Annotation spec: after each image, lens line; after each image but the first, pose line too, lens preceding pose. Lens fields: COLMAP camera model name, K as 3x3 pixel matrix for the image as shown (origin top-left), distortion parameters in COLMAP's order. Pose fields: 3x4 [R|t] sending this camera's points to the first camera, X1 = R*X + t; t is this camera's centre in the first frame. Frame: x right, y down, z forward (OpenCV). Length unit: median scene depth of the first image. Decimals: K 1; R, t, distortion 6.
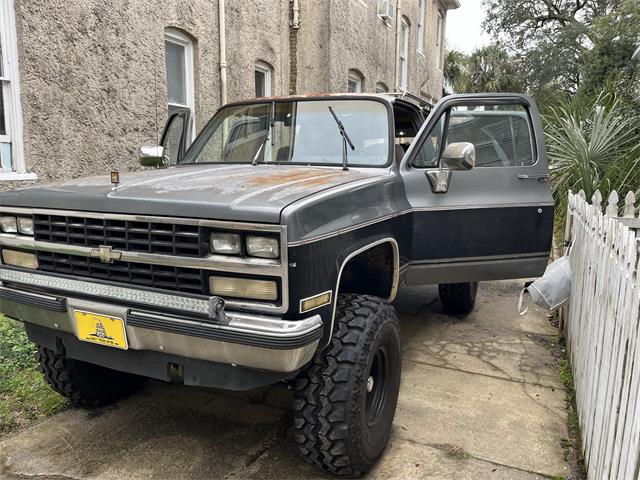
lens RADIAL K [[485.8, 0, 323.3], [0, 485.8, 240.4], [0, 0, 1]] dist [0.049098, -0.078201]
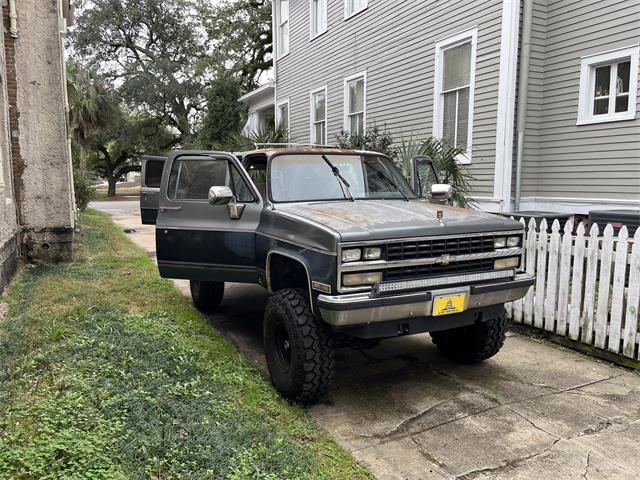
lens RADIAL K [[485.8, 0, 323.3], [0, 485.8, 240.4], [0, 0, 1]] dist [0.049098, -0.078201]
pose [[0.631817, -0.107752, 0.767591, -1.861812], [0.130003, 0.990994, 0.032105, -0.136909], [-0.764138, 0.079504, 0.640135, 0.223169]]
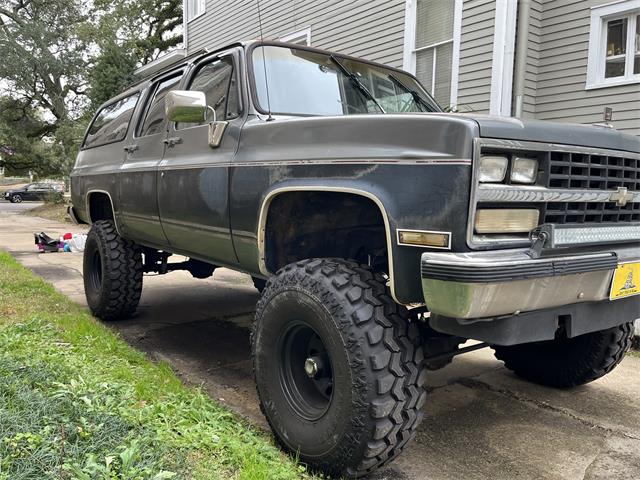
lens RADIAL K [[528.2, 0, 320.0], [0, 528.2, 240.0], [0, 0, 1]] dist [0.066249, -0.101223]
pose [[0.480596, -0.076843, 0.873569, -1.486243], [0.118146, 0.992745, 0.022328, 0.018416], [-0.868947, 0.092478, 0.486188, 0.944031]]
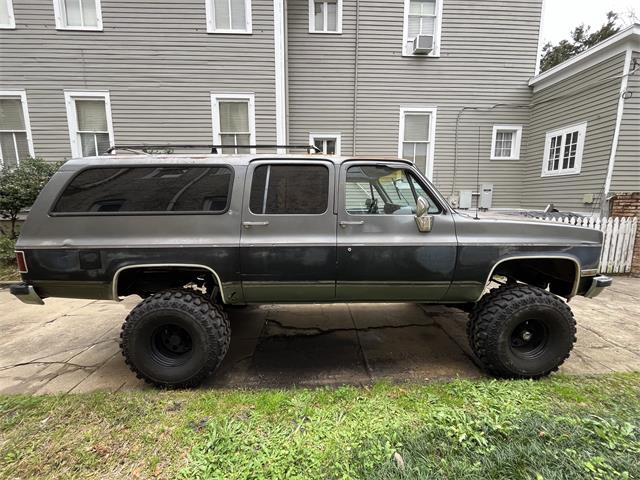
lens RADIAL K [[257.0, 0, 320.0], [0, 257.0, 240.0], [0, 0, 1]] dist [-0.006299, -0.000099]
pose [[-0.437317, -0.143042, 0.887858, -1.158536], [0.133788, 0.965935, 0.221519, -0.443675], [-0.889300, 0.215659, -0.403283, 2.521343]]
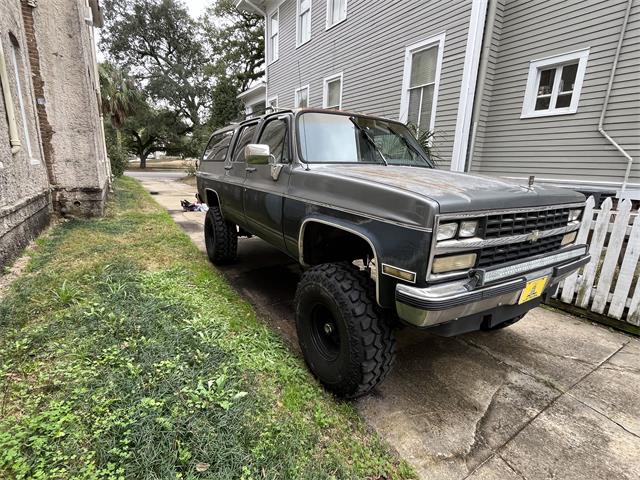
lens RADIAL K [[312.1, 0, 319.2], [0, 312.1, 238.2], [0, 0, 1]] dist [-0.005064, -0.000453]
pose [[0.557520, -0.181310, 0.810122, -1.400284], [0.099482, 0.983418, 0.151632, -0.150750], [-0.824181, -0.003945, 0.566312, 0.935331]]
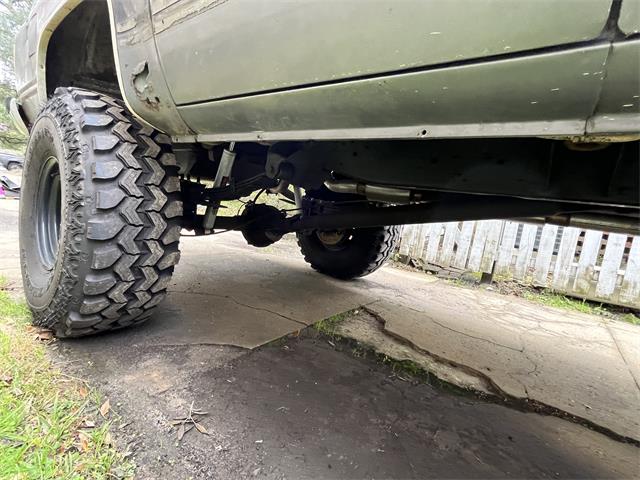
lens RADIAL K [[312.1, 0, 319.2], [0, 312.1, 238.2], [0, 0, 1]] dist [-0.005064, -0.000453]
pose [[0.249734, -0.088962, 0.964219, -0.473351], [0.024018, 0.996033, 0.085677, 0.085995], [-0.968017, 0.001762, 0.250880, 2.186230]]
